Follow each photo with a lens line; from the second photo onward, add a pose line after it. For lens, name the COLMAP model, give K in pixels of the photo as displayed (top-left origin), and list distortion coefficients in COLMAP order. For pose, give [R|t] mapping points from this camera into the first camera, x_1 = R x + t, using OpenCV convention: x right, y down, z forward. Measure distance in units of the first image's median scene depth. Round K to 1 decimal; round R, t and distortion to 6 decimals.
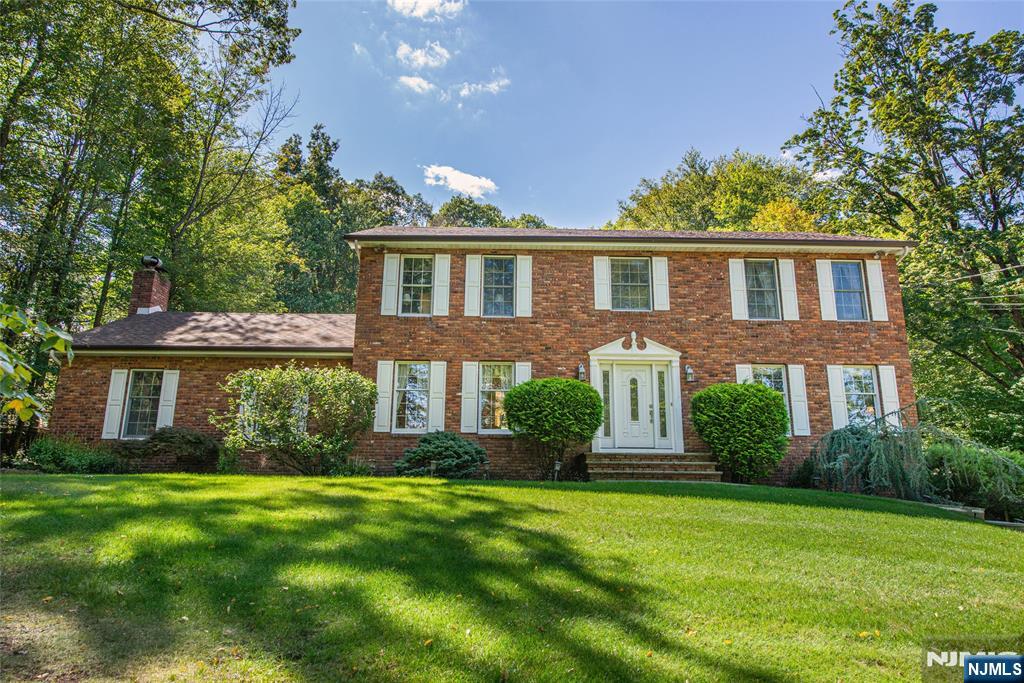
lens RADIAL K [[626.7, 0, 512.0], [0, 626.7, 341.5], [0, 0, 1]] dist [0.000247, 0.000524]
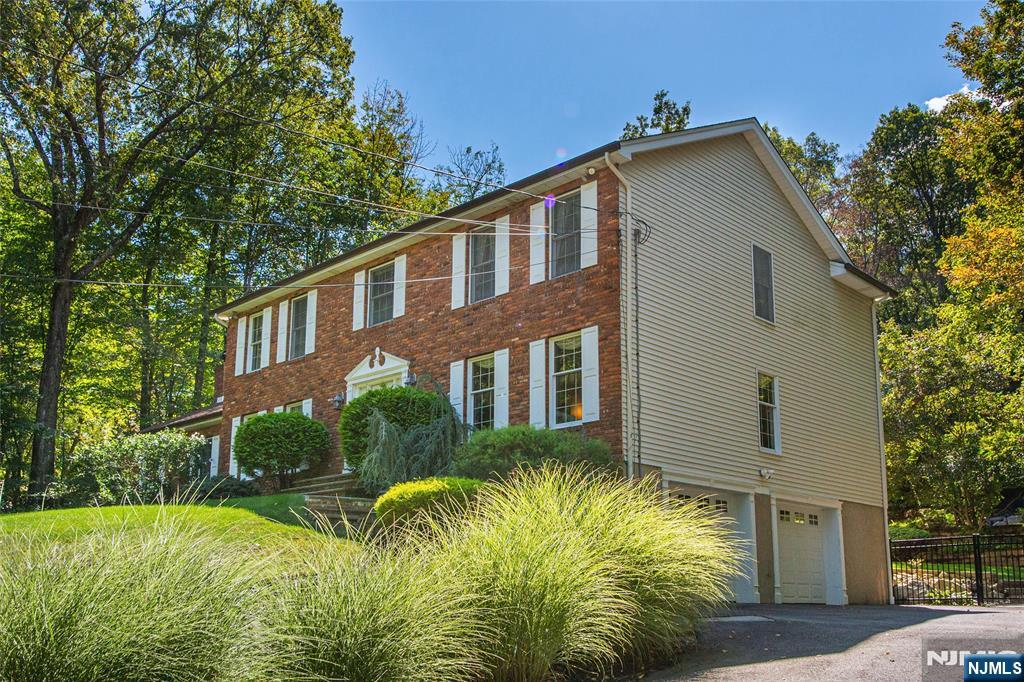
lens RADIAL K [[960.5, 0, 512.0], [0, 960.5, 341.0], [0, 0, 1]] dist [0.000186, -0.000560]
pose [[0.703494, -0.195622, -0.683248, 1.275212], [0.171593, 0.979683, -0.103817, 0.152263], [0.689675, -0.044206, 0.722768, 0.130512]]
